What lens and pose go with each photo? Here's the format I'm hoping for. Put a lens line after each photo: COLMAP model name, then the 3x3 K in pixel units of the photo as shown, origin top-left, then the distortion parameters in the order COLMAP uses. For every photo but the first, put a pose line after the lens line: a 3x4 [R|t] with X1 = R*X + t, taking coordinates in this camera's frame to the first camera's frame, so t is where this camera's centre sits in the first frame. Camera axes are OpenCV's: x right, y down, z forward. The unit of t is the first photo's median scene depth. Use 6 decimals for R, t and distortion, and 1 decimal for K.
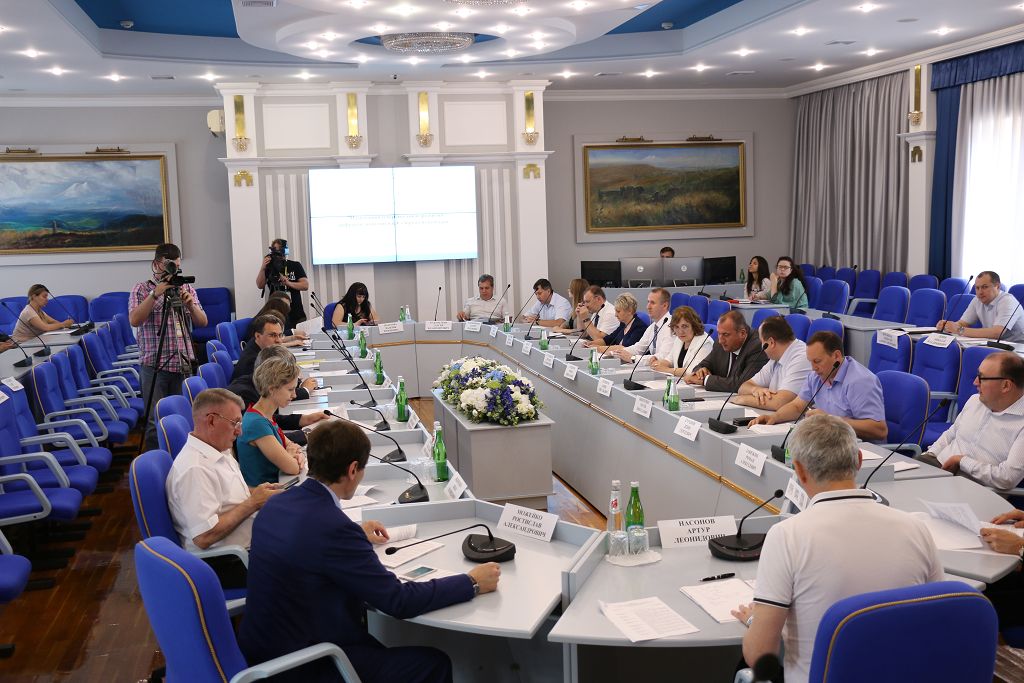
lens RADIAL K [[1127.8, 0, 512.0], [0, 1127.8, 341.5], [0, 0, 1]] dist [-0.101368, 0.342464]
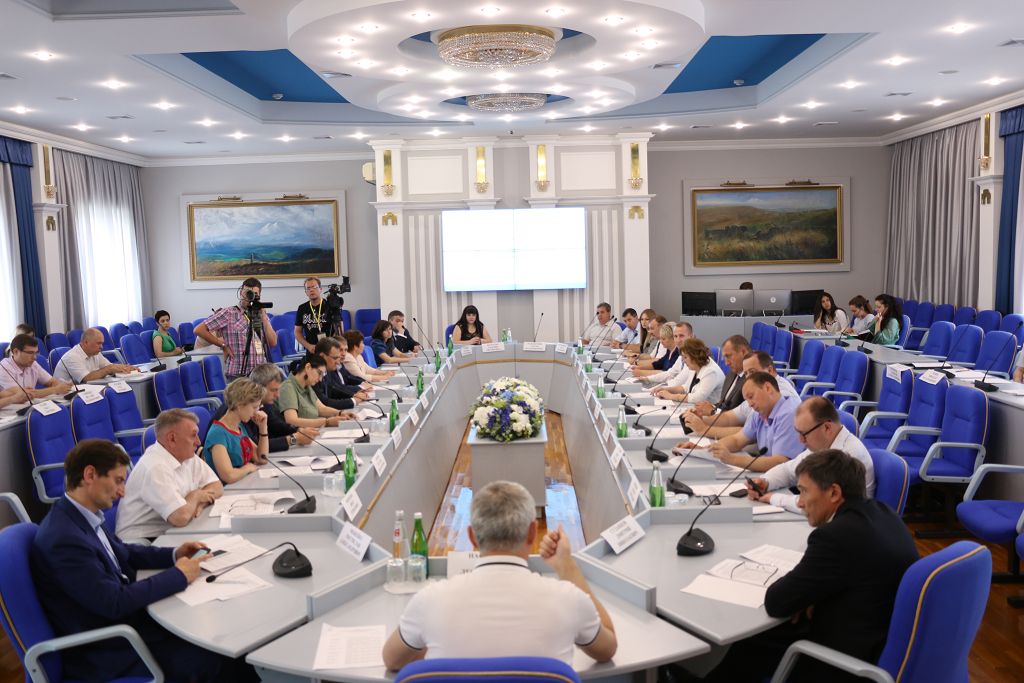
lens RADIAL K [[946.7, 0, 512.0], [0, 946.7, 341.5], [0, 0, 1]] dist [-0.146372, 0.218640]
pose [[0.975253, 0.026337, -0.219520, 0.109841], [-0.028889, 0.999547, -0.008424, -0.009026], [0.219198, 0.014557, 0.975572, 0.044734]]
